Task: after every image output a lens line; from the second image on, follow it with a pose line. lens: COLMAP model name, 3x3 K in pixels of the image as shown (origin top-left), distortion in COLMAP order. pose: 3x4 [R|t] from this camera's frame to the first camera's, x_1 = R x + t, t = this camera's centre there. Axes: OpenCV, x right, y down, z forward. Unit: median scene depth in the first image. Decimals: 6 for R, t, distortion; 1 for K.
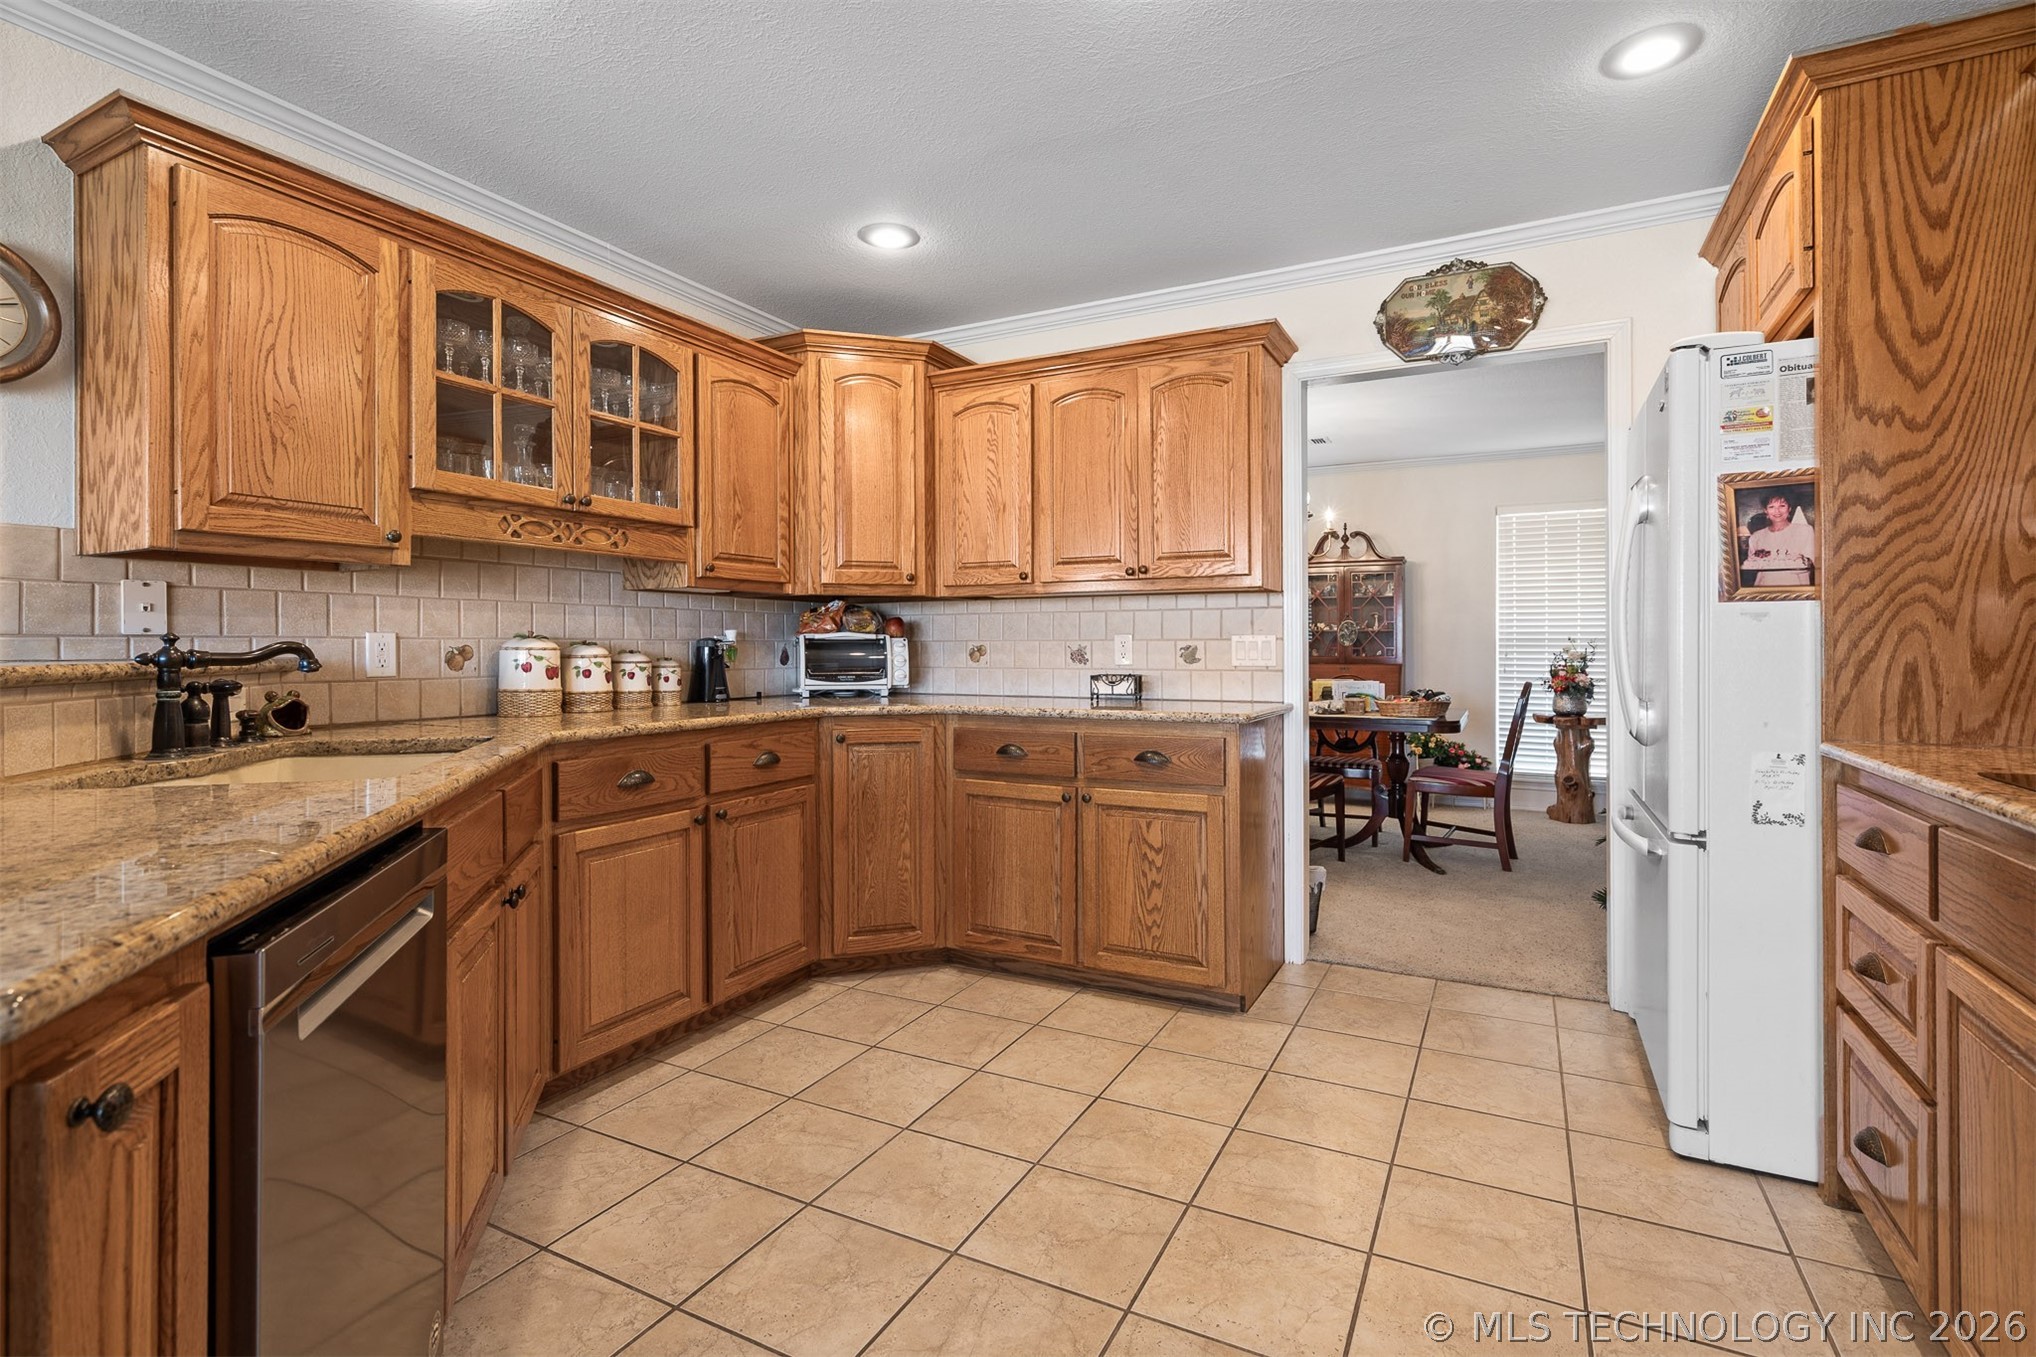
lens RADIAL K [[963.3, 0, 1017.0], [0, 963.3, 645.1], [0, 0, 1]] dist [-0.000876, -0.000079]
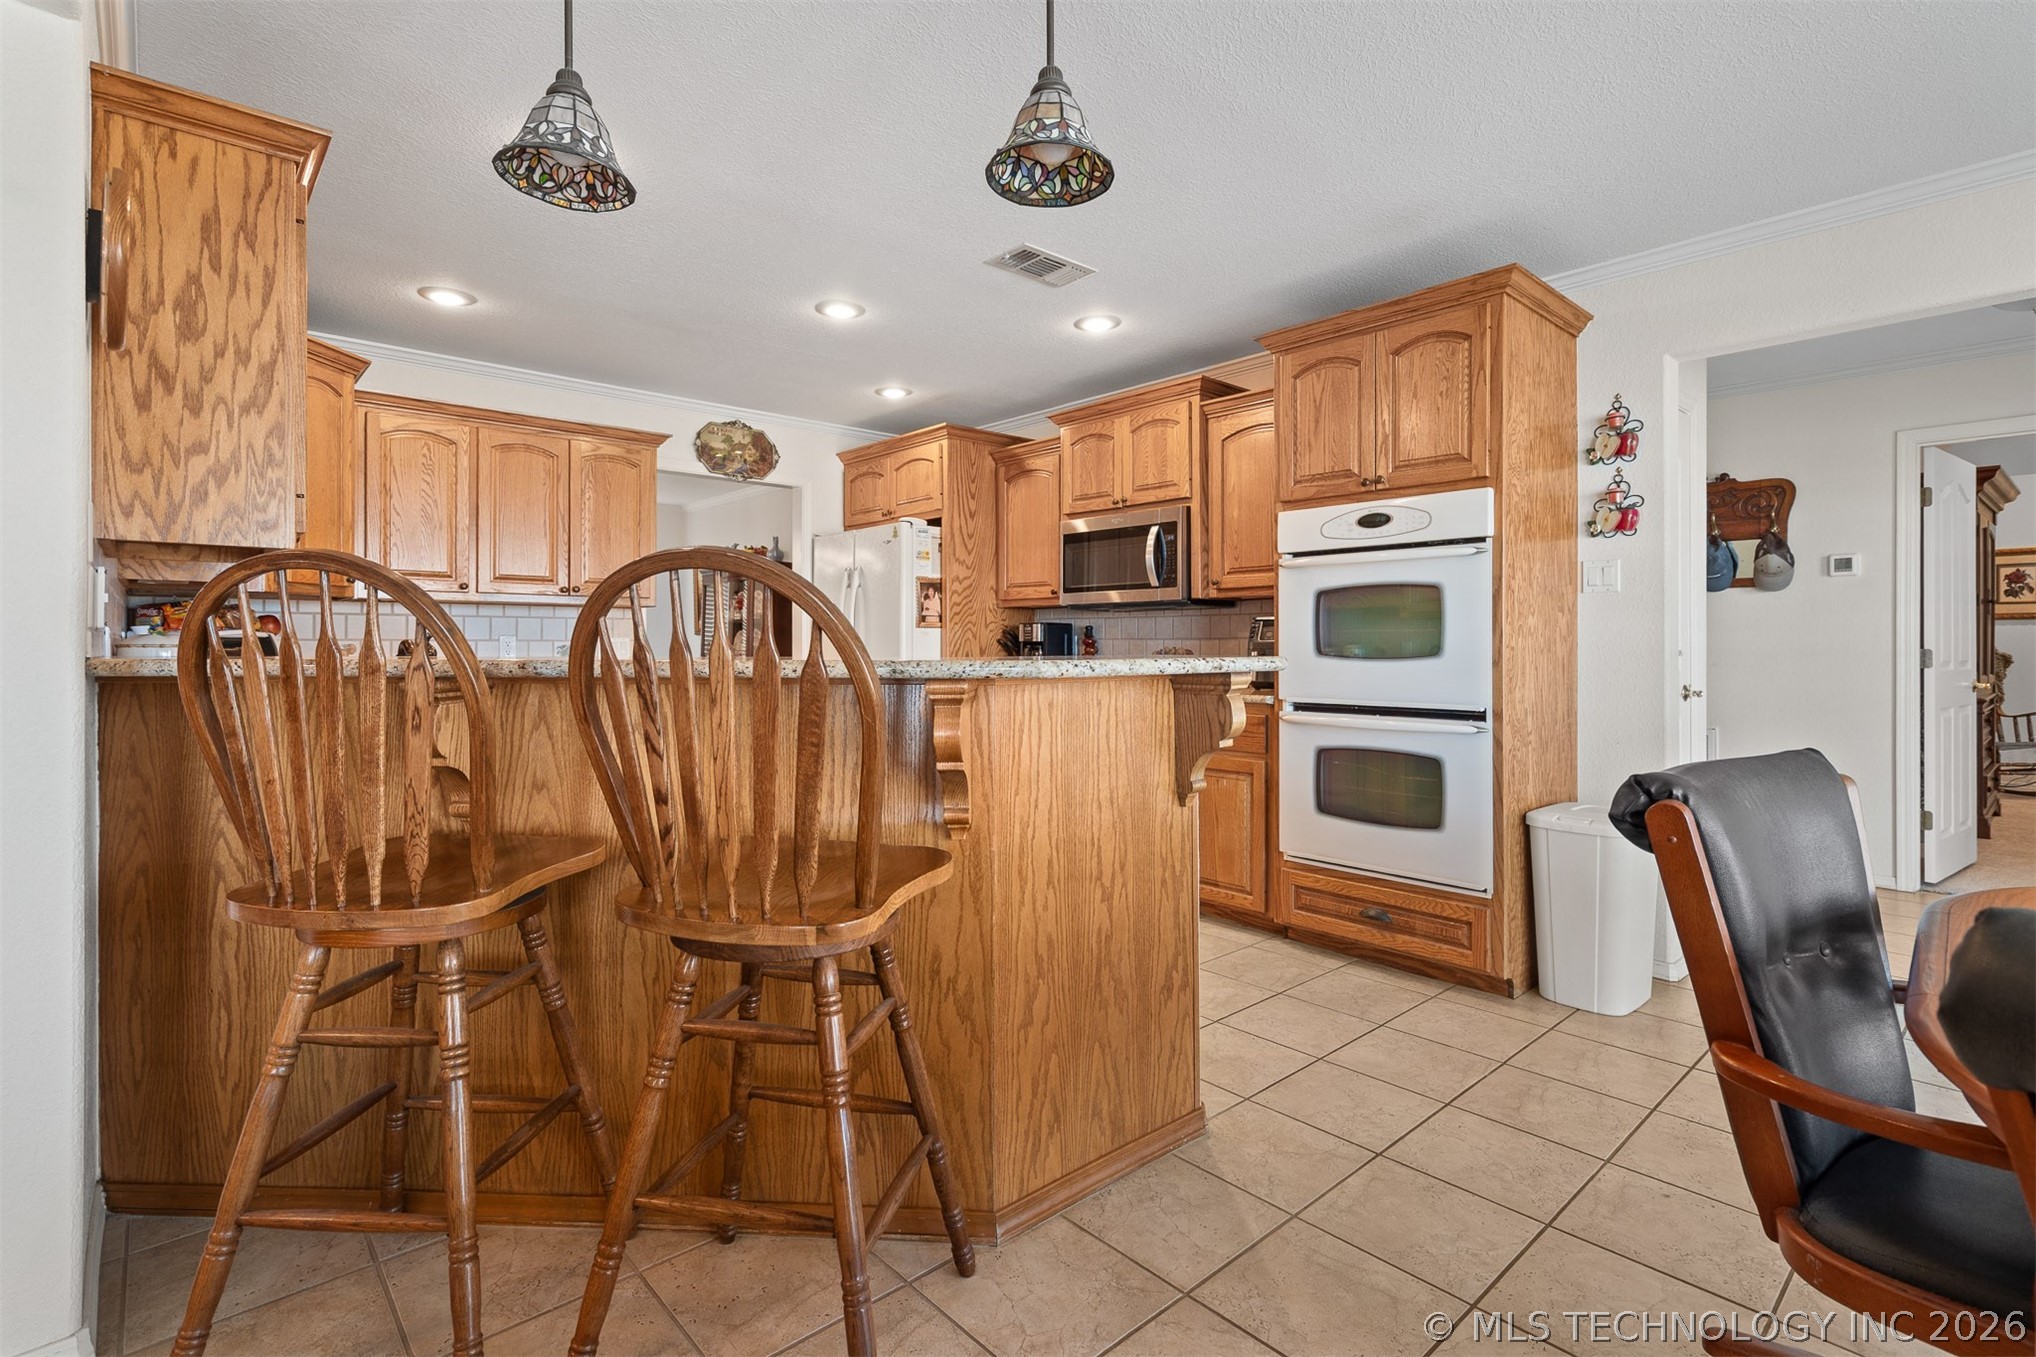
lens RADIAL K [[955.1, 0, 1023.4], [0, 955.1, 643.3], [0, 0, 1]] dist [0.004104, 0.000663]
pose [[0.342562, 0.005114, 0.939481, -1.191793], [-0.003491, 0.999985, -0.004171, 0.003653], [-0.939489, -0.001851, 0.342575, -0.078213]]
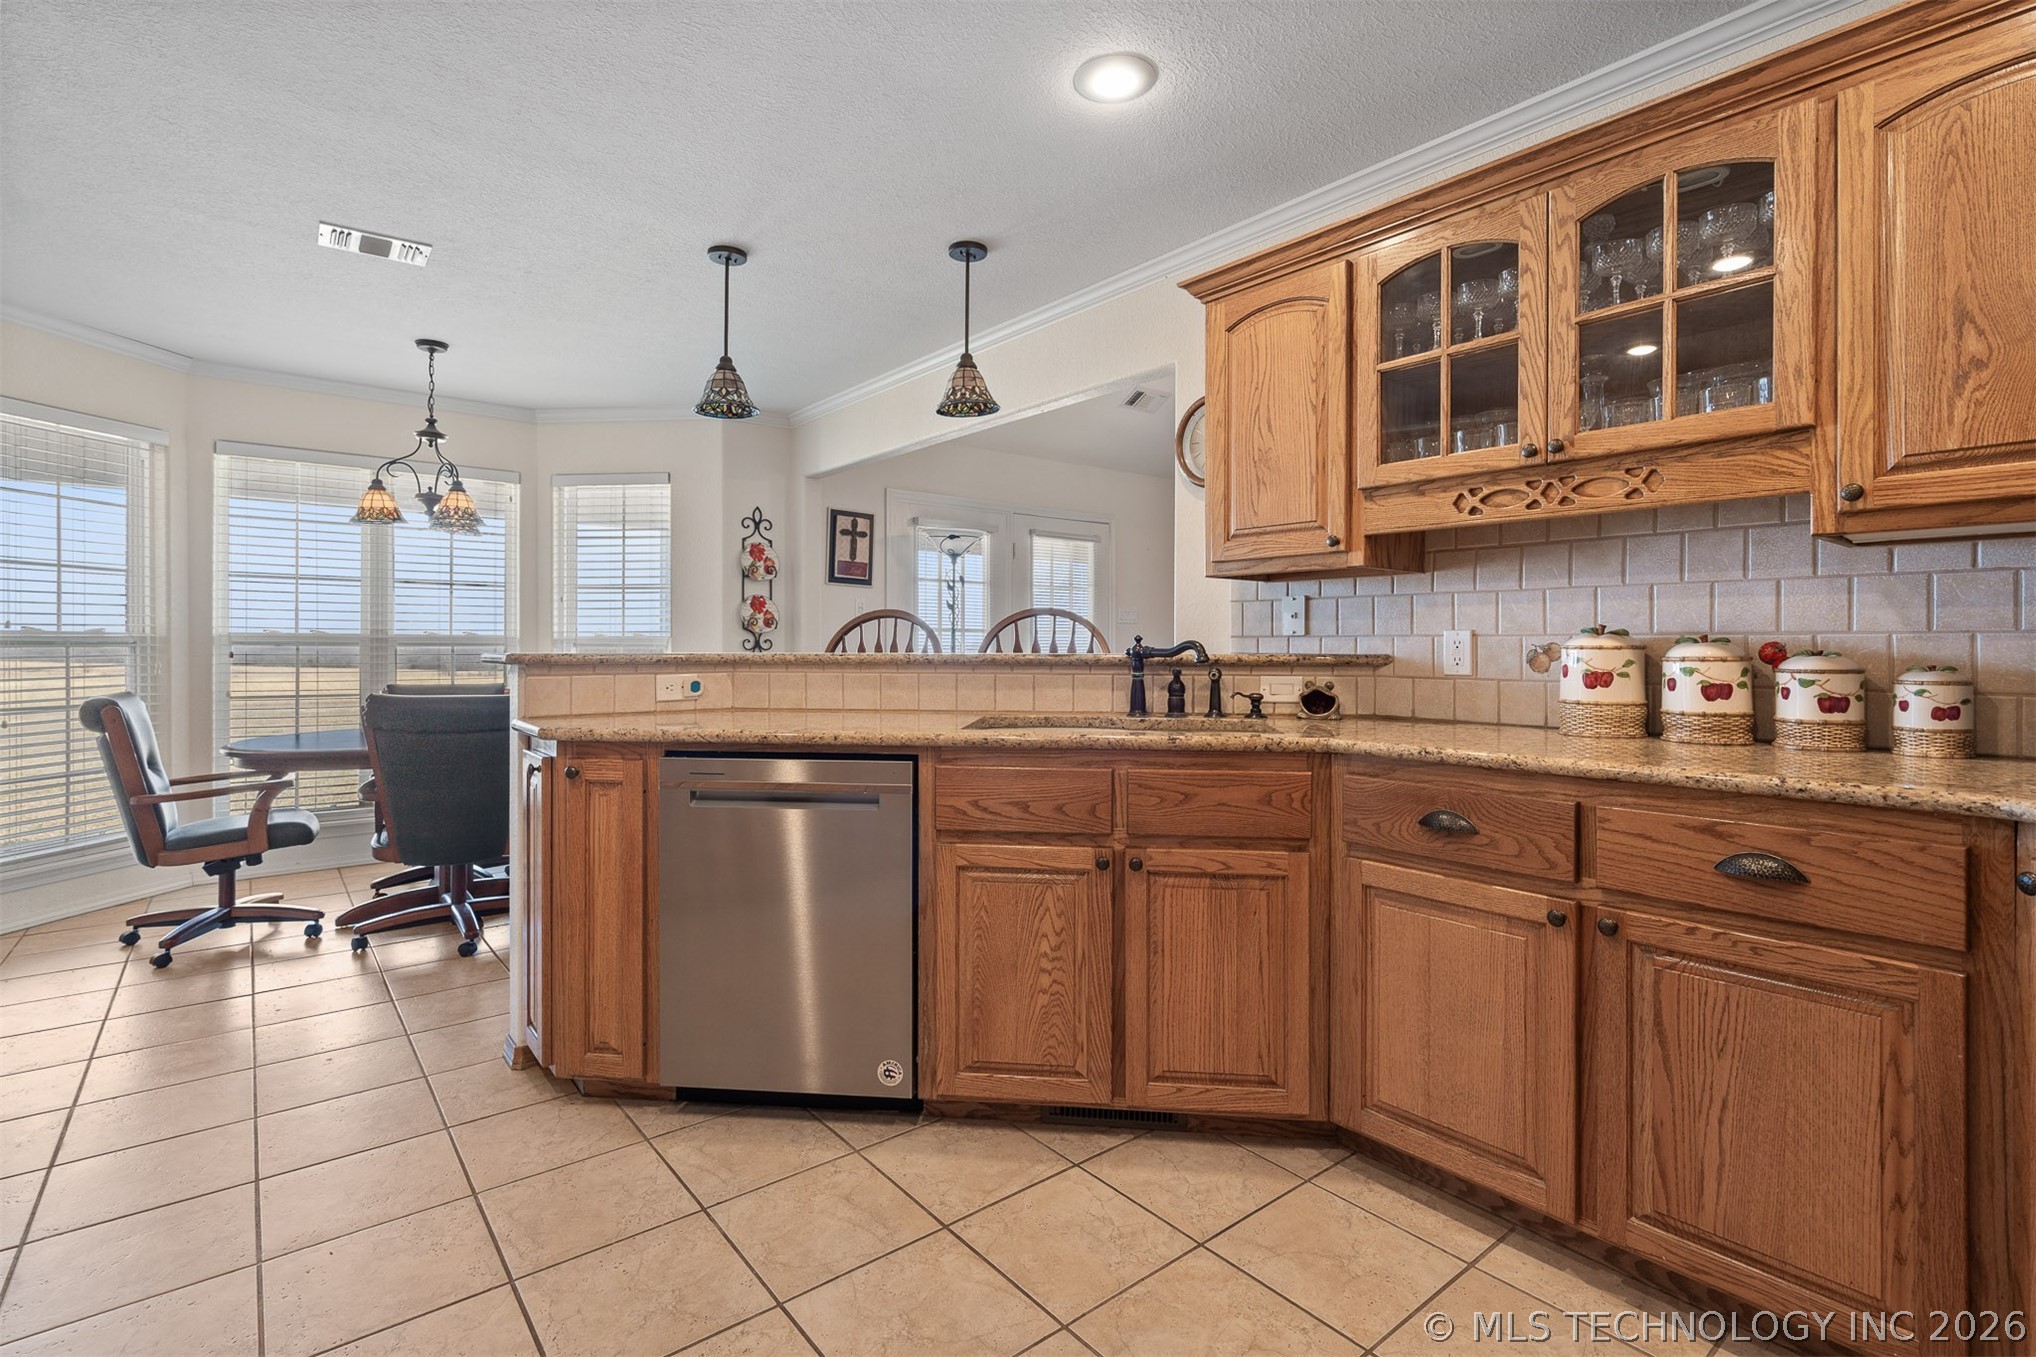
lens RADIAL K [[965.0, 0, 1025.0], [0, 965.0, 649.7], [0, 0, 1]] dist [0.001055, 0.000389]
pose [[-0.395847, 0.005421, -0.918301, 0.417495], [0.001063, 0.999985, 0.005445, 0.001040], [0.918316, 0.001179, -0.395846, 0.986951]]
